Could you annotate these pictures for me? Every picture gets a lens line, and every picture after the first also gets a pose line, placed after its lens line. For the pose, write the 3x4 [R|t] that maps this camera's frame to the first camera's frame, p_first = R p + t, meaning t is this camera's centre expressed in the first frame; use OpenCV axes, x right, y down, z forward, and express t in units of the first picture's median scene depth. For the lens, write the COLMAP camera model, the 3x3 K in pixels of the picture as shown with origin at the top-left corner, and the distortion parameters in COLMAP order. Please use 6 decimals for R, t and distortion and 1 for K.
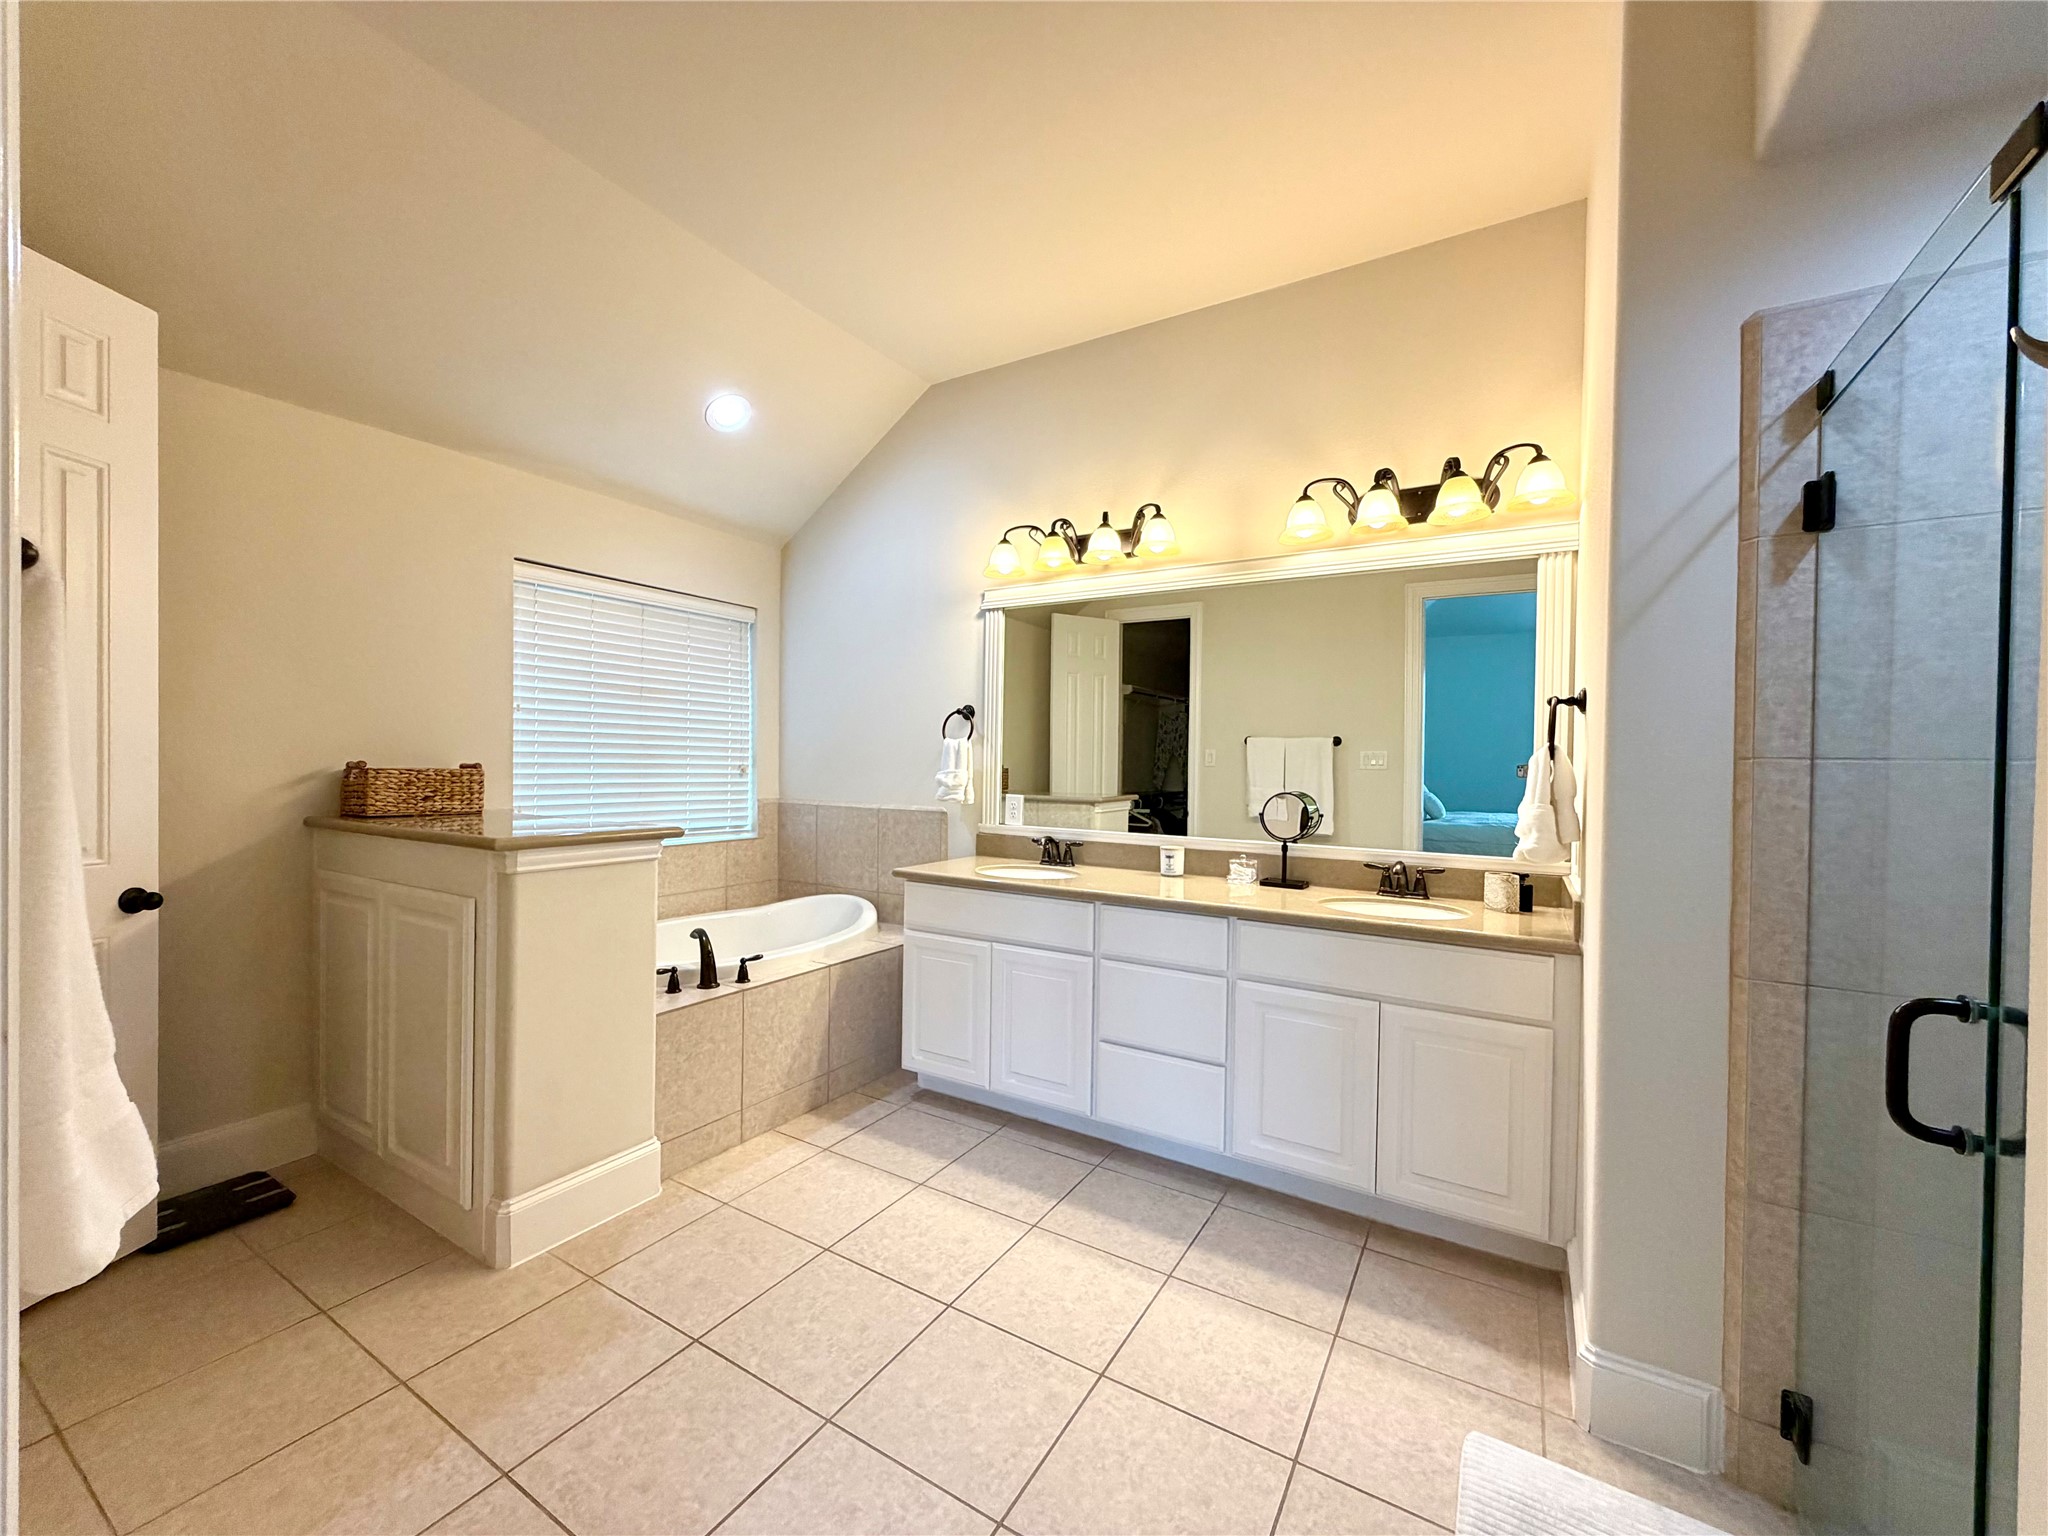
lens RADIAL K [[814.7, 0, 1024.0], [0, 814.7, 768.0], [0, 0, 1]] dist [-0.000457, 0.000513]
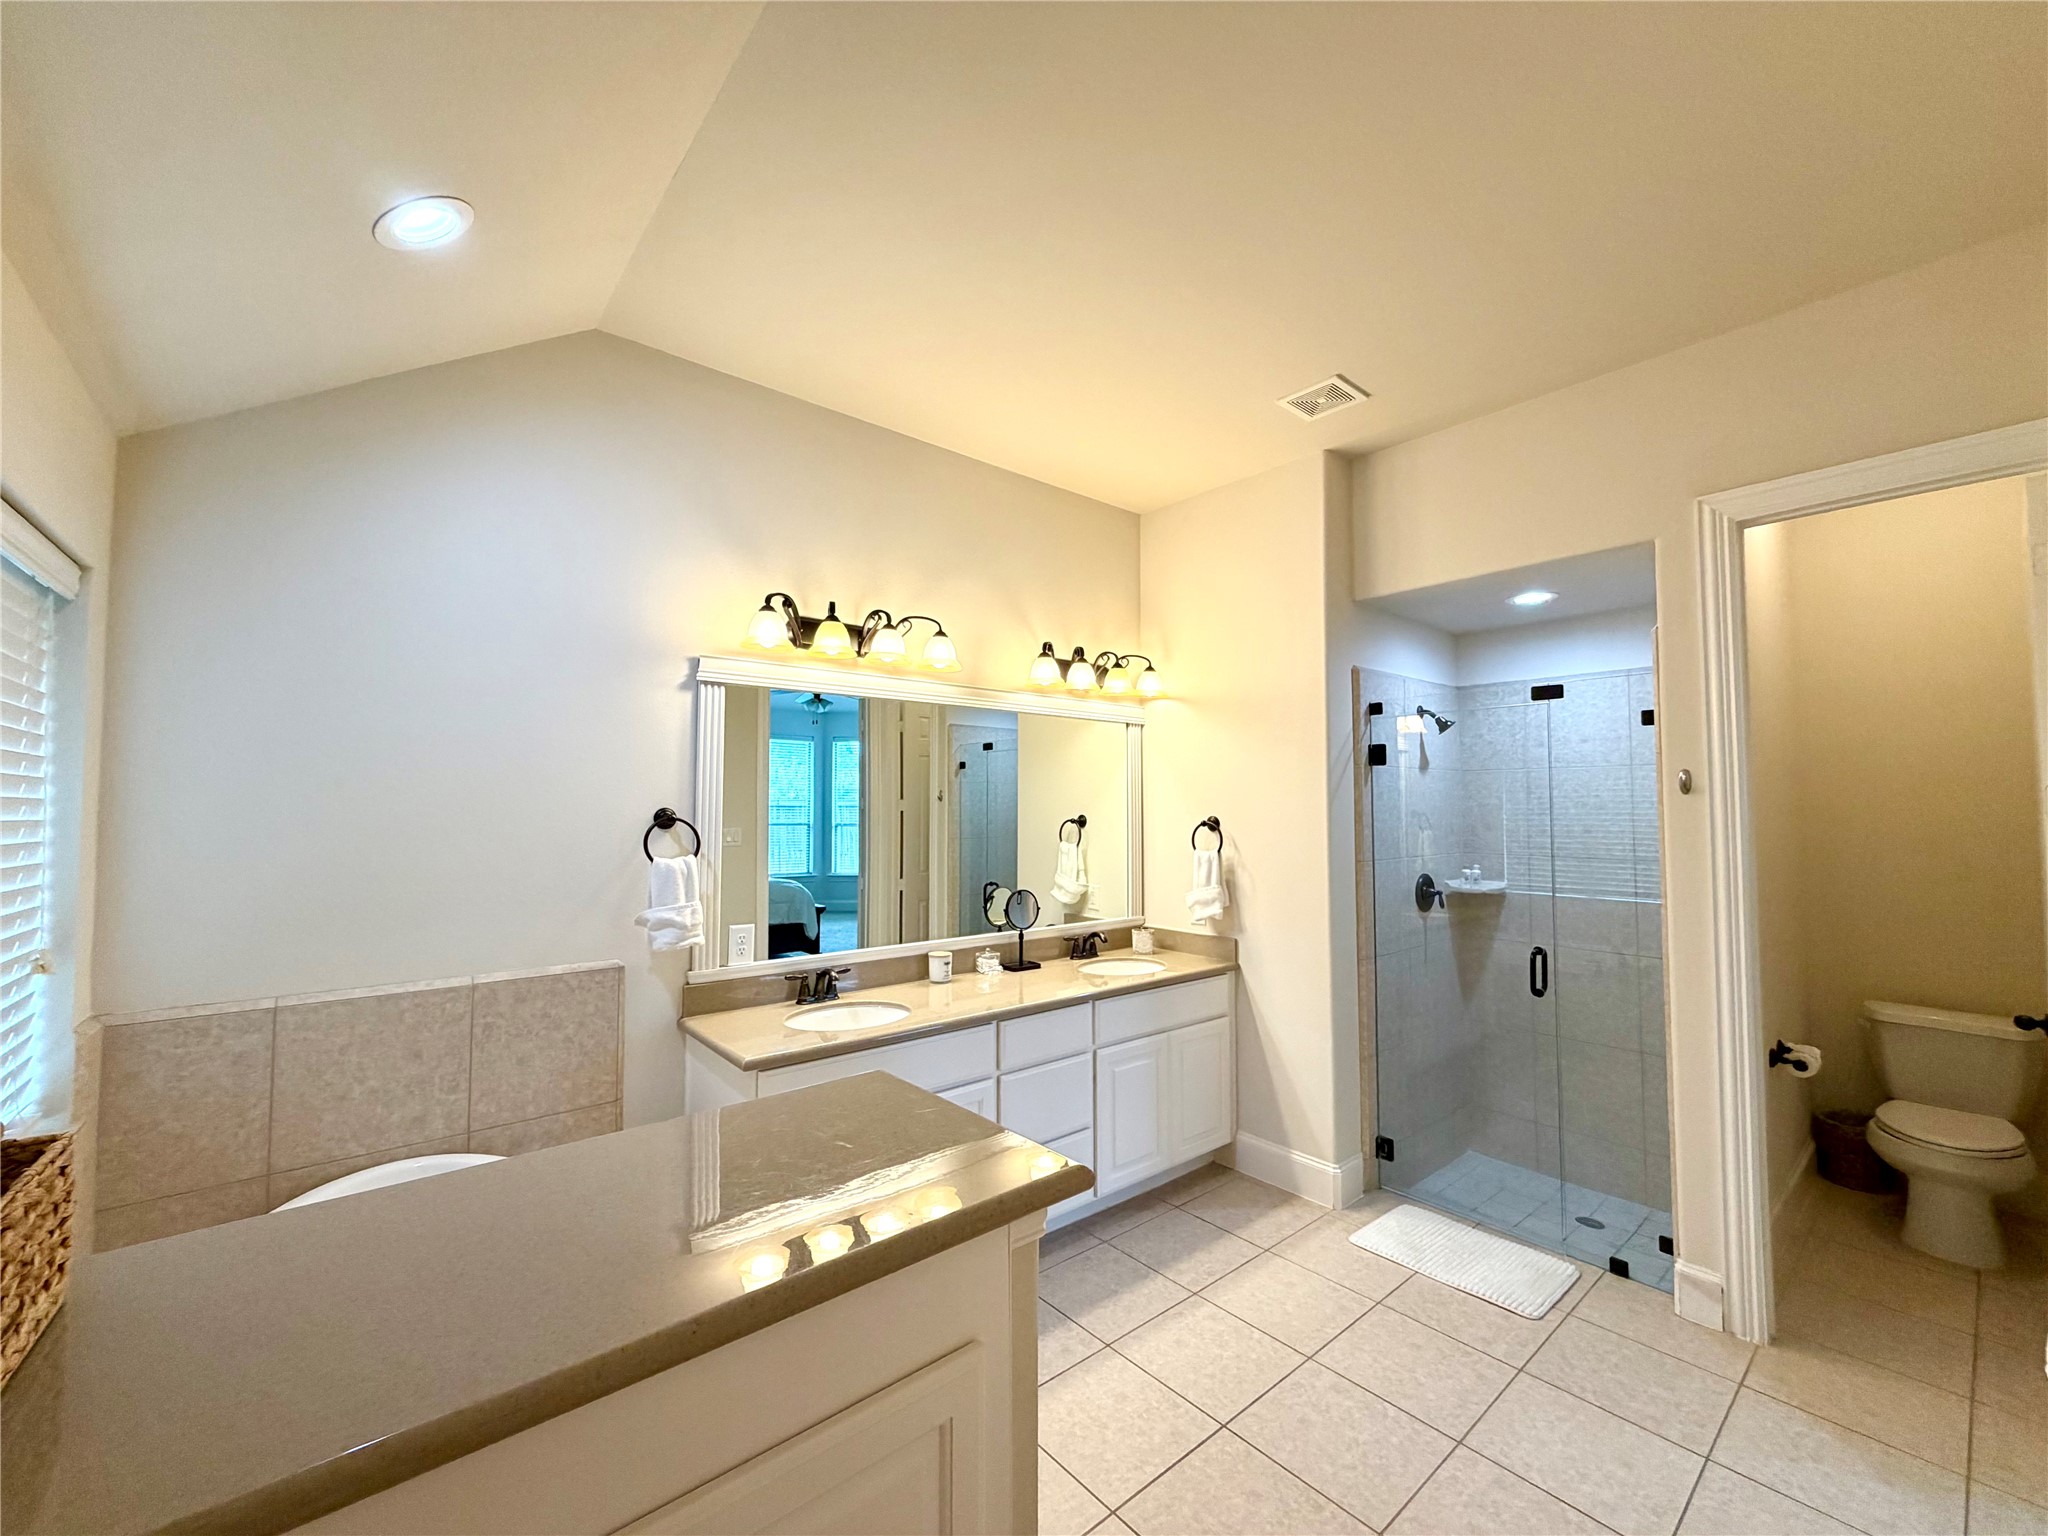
lens RADIAL K [[813.7, 0, 1024.0], [0, 813.7, 768.0], [0, 0, 1]] dist [0.016957, -0.000036]
pose [[0.329334, 0.033927, 0.943604, -0.666184], [0.015721, 0.999019, -0.041406, -0.080743], [-0.944083, 0.028471, 0.328477, 0.480181]]
